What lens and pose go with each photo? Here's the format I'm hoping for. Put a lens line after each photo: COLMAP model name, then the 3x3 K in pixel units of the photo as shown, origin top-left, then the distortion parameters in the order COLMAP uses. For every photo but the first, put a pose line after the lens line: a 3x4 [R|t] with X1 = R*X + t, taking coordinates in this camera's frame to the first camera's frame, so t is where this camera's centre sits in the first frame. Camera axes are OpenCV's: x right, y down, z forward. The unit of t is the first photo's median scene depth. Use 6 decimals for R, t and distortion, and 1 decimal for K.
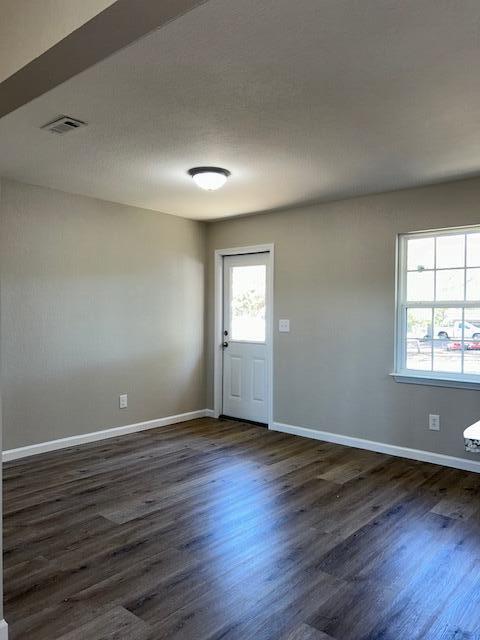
lens RADIAL K [[477.8, 0, 241.1], [0, 477.8, 326.5], [0, 0, 1]] dist [0.075311, -0.090932]
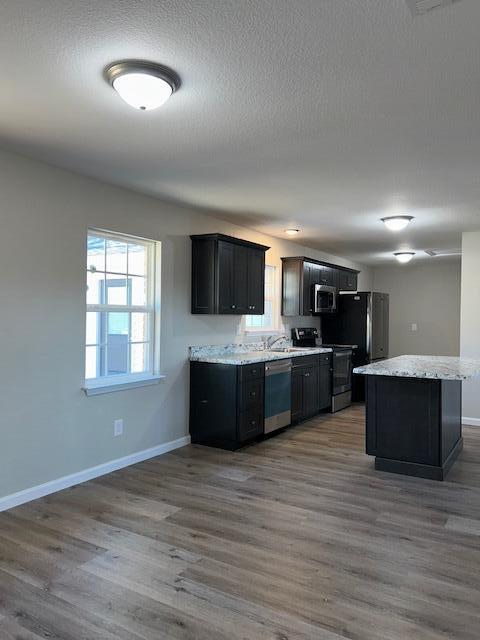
lens RADIAL K [[477.3, 0, 243.8], [0, 477.3, 318.6], [0, 0, 1]] dist [0.001665, -0.004254]
pose [[-0.150506, -0.012354, 0.988532, -0.602776], [0.017912, 0.999724, 0.015221, -0.035305], [-0.988447, 0.019998, -0.150244, 0.888135]]
